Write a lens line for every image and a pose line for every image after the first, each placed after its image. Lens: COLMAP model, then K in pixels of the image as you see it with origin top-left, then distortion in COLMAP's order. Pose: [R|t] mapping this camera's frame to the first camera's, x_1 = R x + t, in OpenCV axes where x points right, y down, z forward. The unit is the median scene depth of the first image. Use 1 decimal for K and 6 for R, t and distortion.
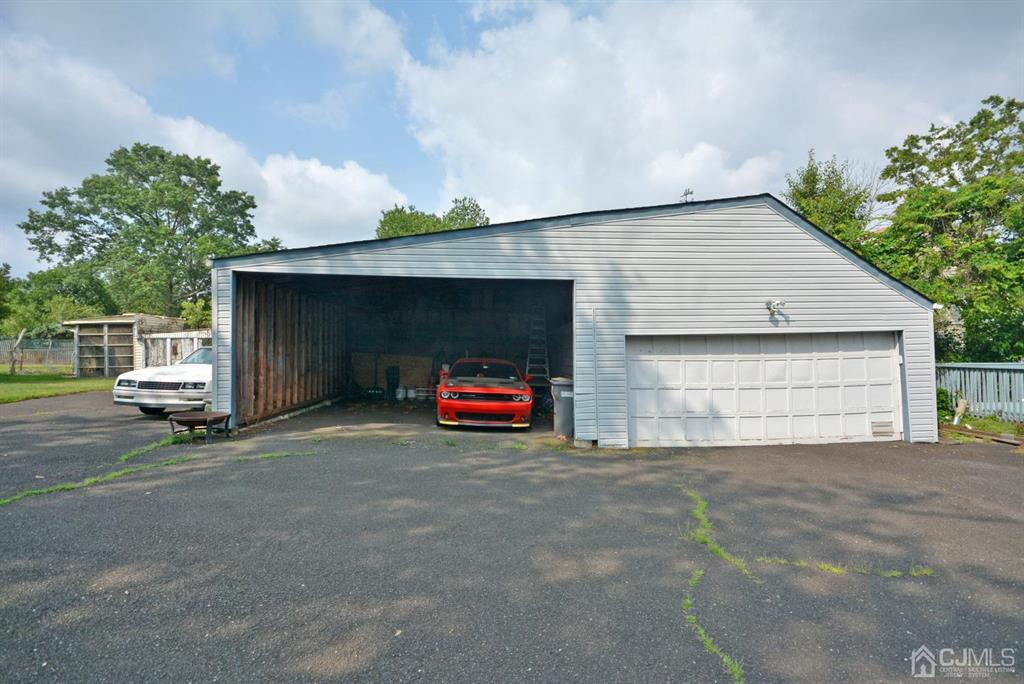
lens RADIAL K [[505.1, 0, 513.6], [0, 505.1, 343.0], [0, 0, 1]] dist [0.013392, -0.000173]
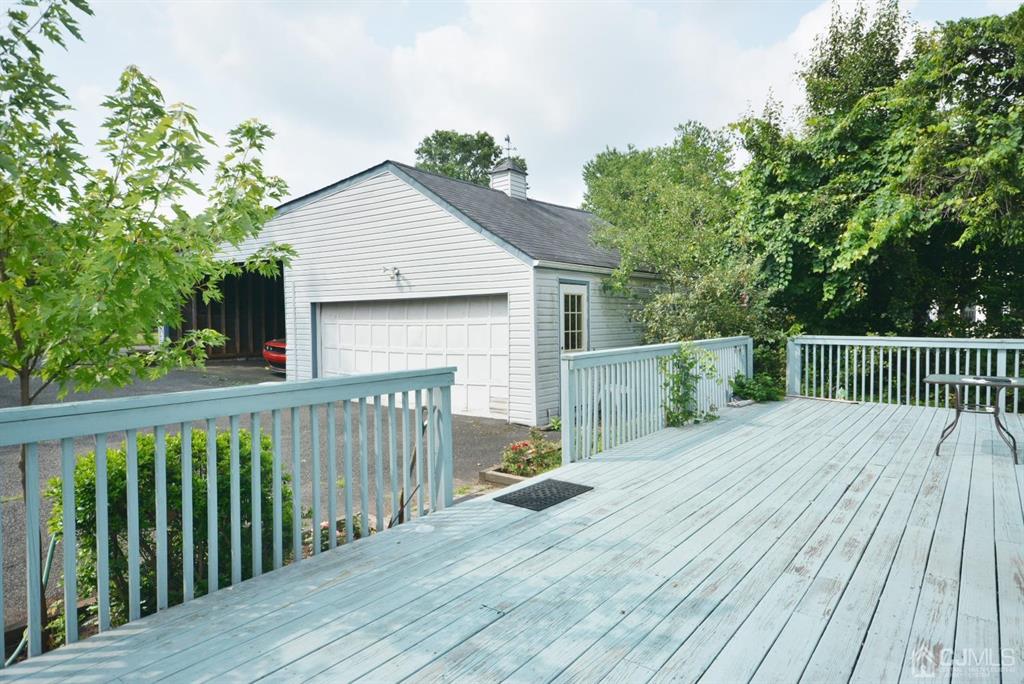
lens RADIAL K [[626.1, 0, 511.3], [0, 626.1, 338.2], [0, 0, 1]] dist [0.025695, 0.000003]
pose [[0.734964, 0.024709, -0.677656, 1.508819], [0.016166, 0.998413, 0.053938, -0.005076], [0.677913, -0.050598, 0.733399, 0.229139]]
